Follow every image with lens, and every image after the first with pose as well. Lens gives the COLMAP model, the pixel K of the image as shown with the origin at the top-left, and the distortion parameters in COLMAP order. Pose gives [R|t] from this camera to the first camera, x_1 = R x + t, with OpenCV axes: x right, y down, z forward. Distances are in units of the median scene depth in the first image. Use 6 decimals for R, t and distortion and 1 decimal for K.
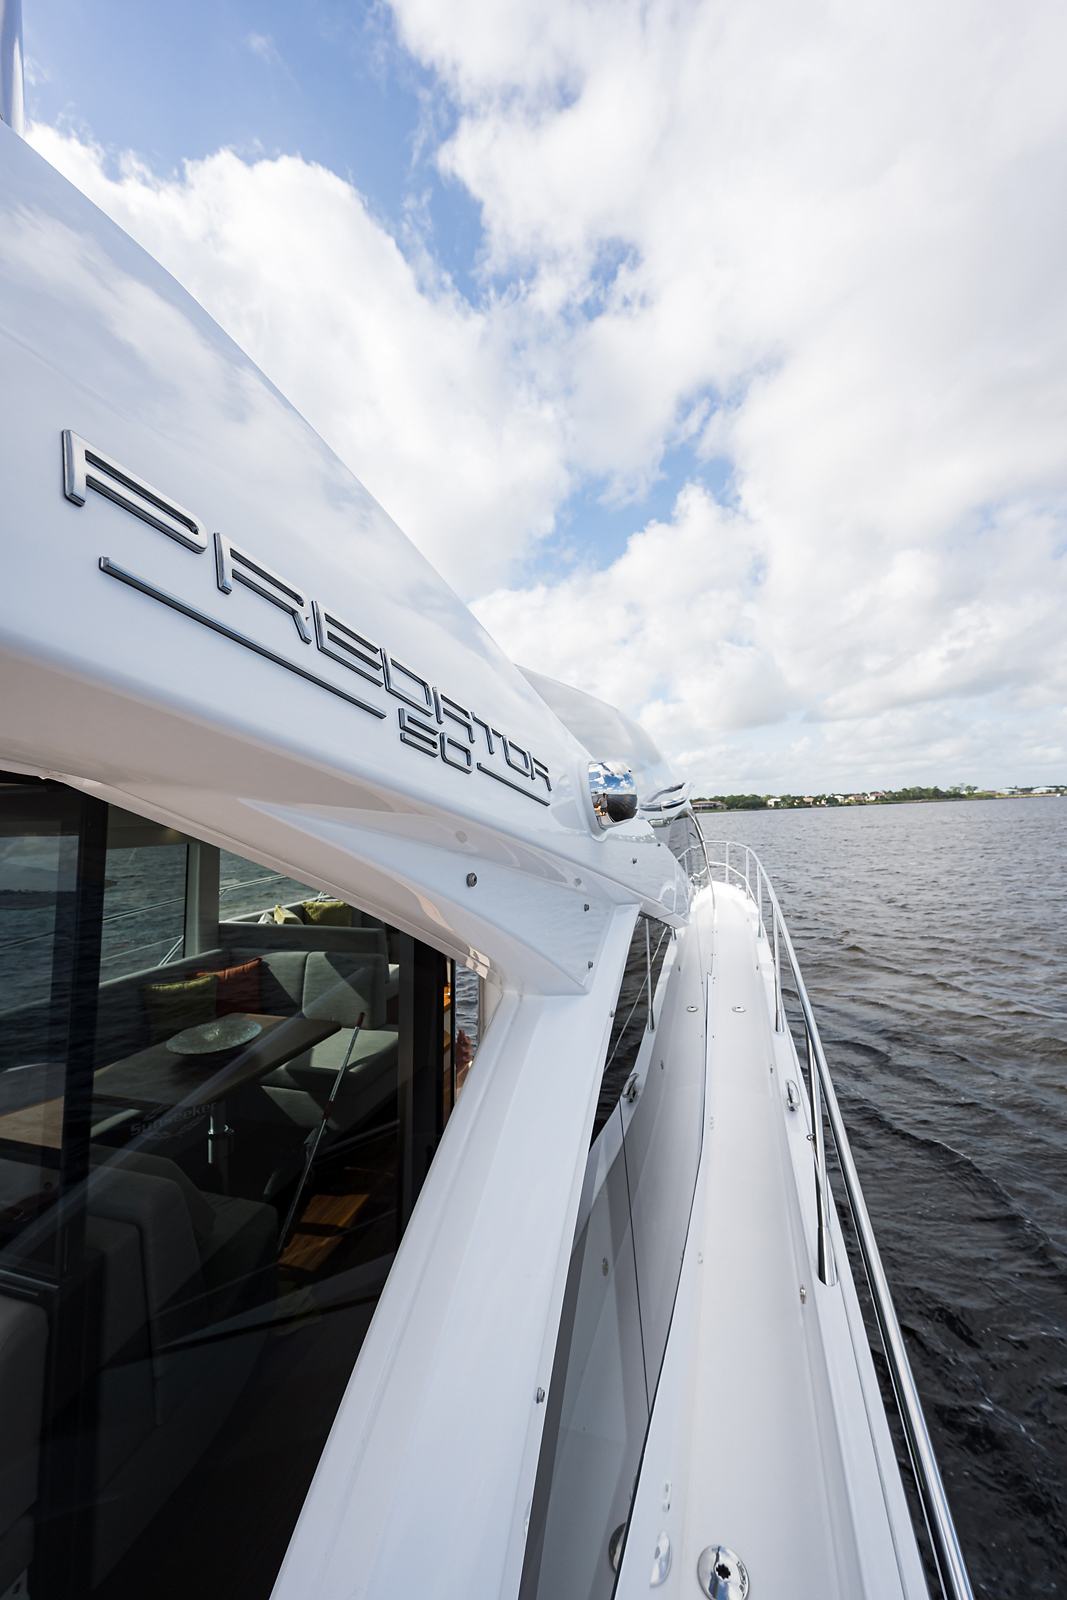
lens RADIAL K [[630.5, 0, 525.4], [0, 630.5, 808.3], [0, 0, 1]] dist [-0.000475, 0.000003]
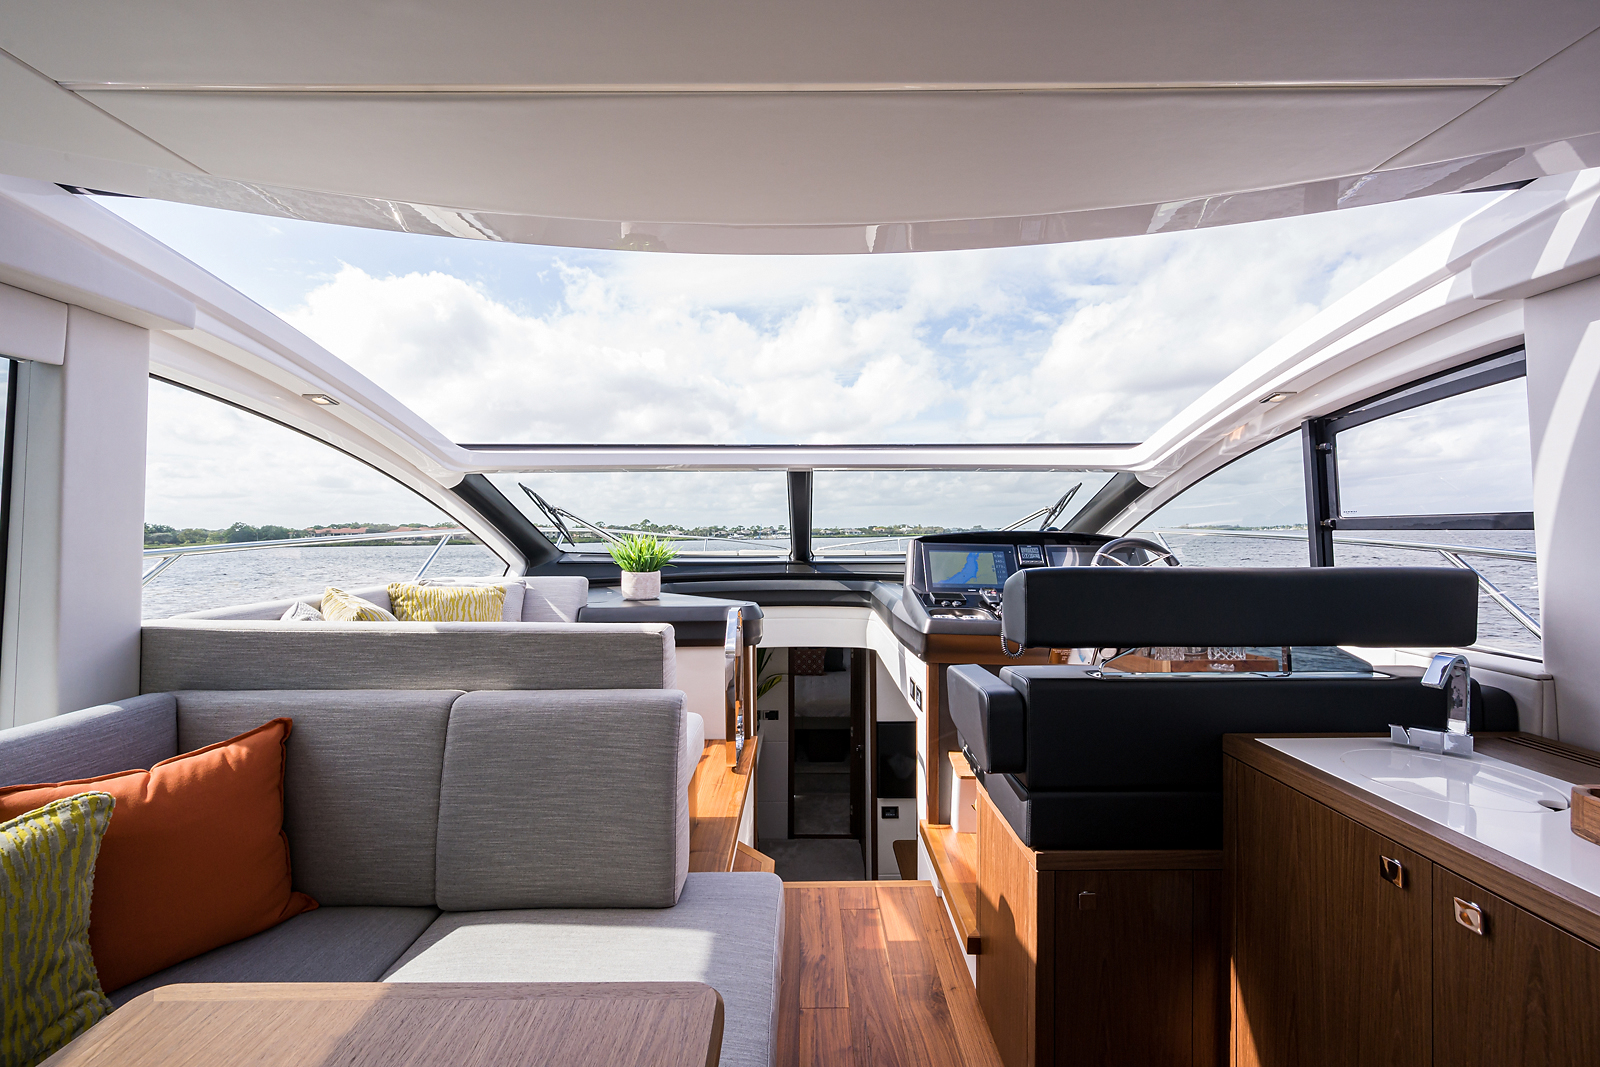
lens RADIAL K [[626.9, 0, 800.3], [0, 626.9, 537.1], [0, 0, 1]] dist [-0.000487, -0.000239]
pose [[0.953304, 0.017033, 0.301533, -0.278815], [-0.019861, 0.999783, 0.006316, 0.141376], [-0.301360, -0.012010, 0.953435, 0.638474]]
